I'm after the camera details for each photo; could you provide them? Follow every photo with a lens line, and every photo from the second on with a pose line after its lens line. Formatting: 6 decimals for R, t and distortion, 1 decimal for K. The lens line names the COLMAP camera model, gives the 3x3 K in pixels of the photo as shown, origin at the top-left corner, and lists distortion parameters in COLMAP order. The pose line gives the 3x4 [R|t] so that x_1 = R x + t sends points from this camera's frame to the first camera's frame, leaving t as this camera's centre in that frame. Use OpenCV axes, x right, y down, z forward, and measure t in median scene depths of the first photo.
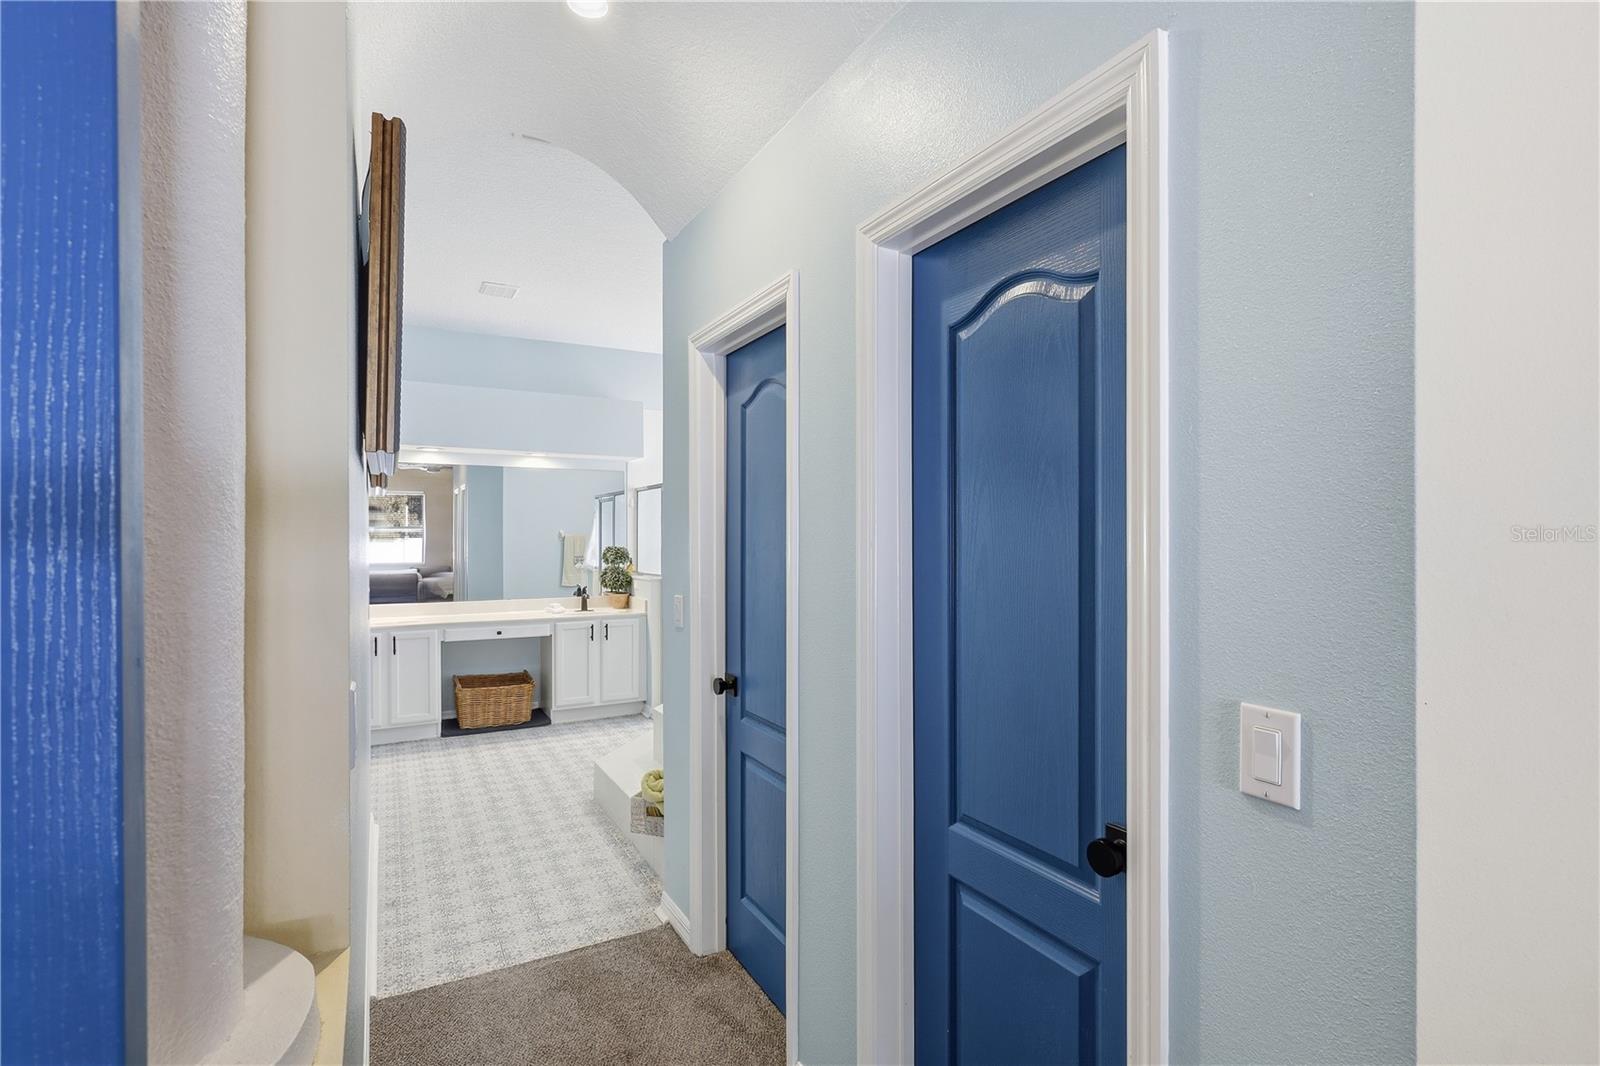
lens RADIAL K [[755.9, 0, 806.1], [0, 755.9, 542.0], [0, 0, 1]] dist [-0.000784, -0.000106]
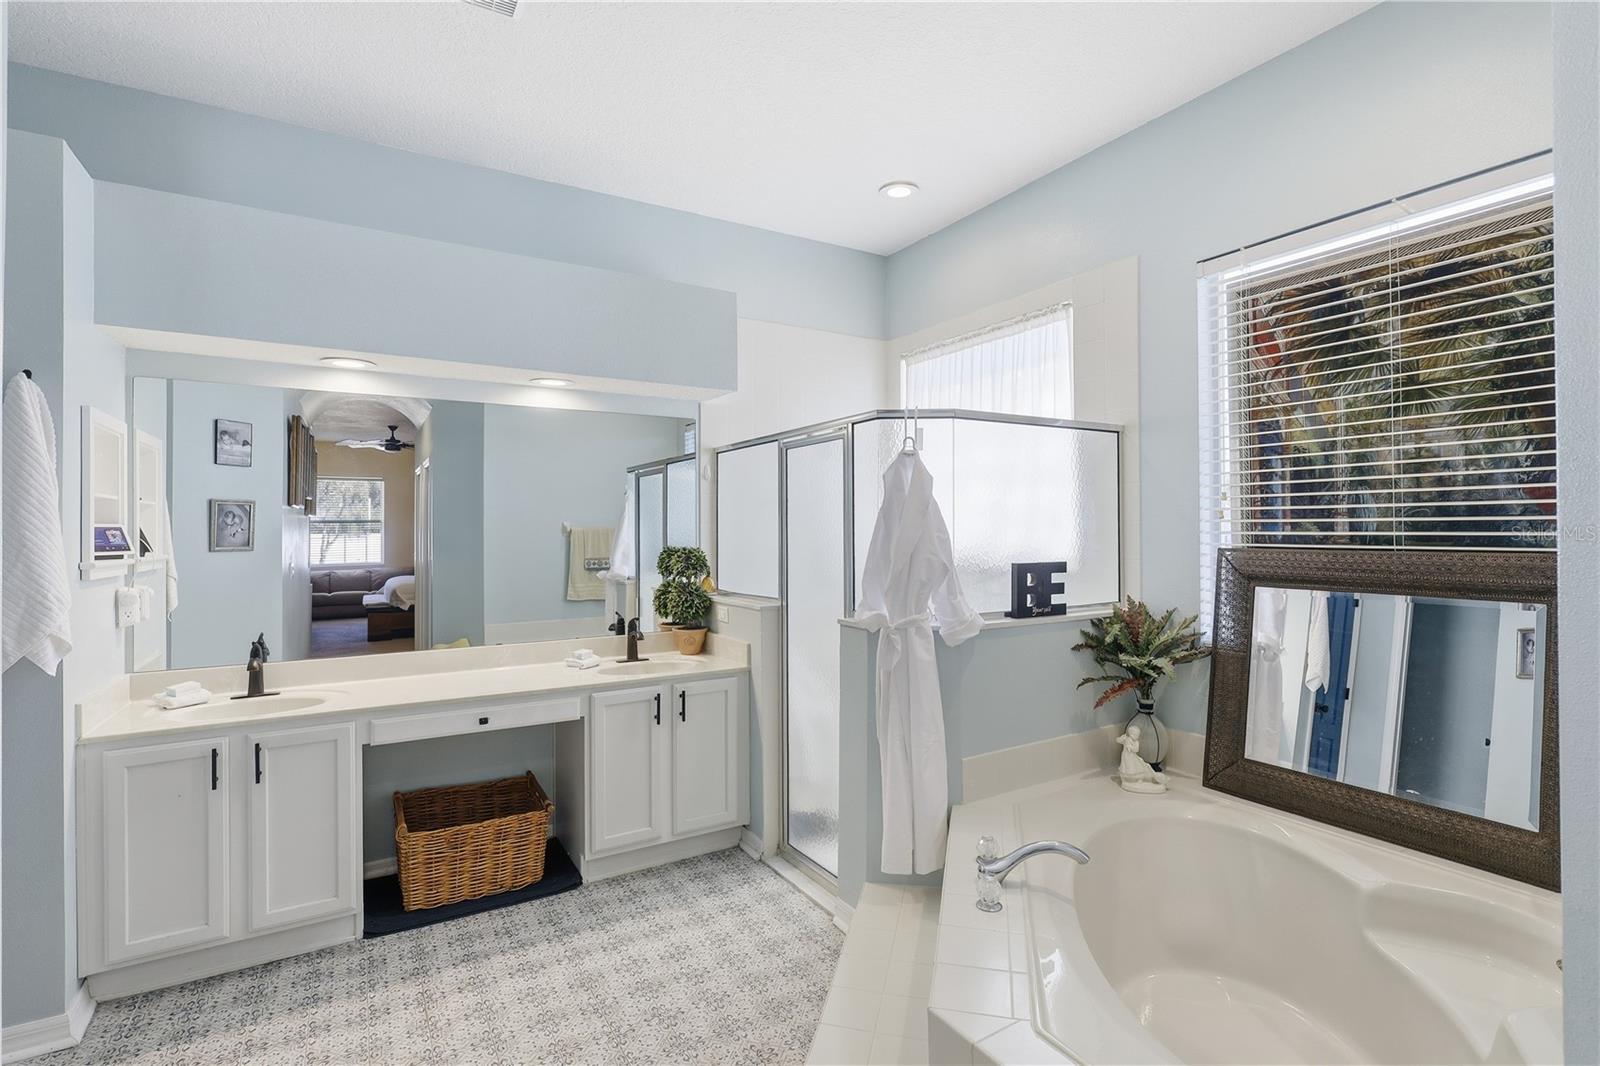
lens RADIAL K [[755.9, 0, 806.1], [0, 755.9, 542.0], [0, 0, 1]] dist [-0.000784, -0.000106]
pose [[0.999595, 0.000181, 0.028471, -0.186404], [-0.000329, 0.999986, 0.005192, -0.000750], [-0.028470, -0.005199, 0.999581, 0.446720]]
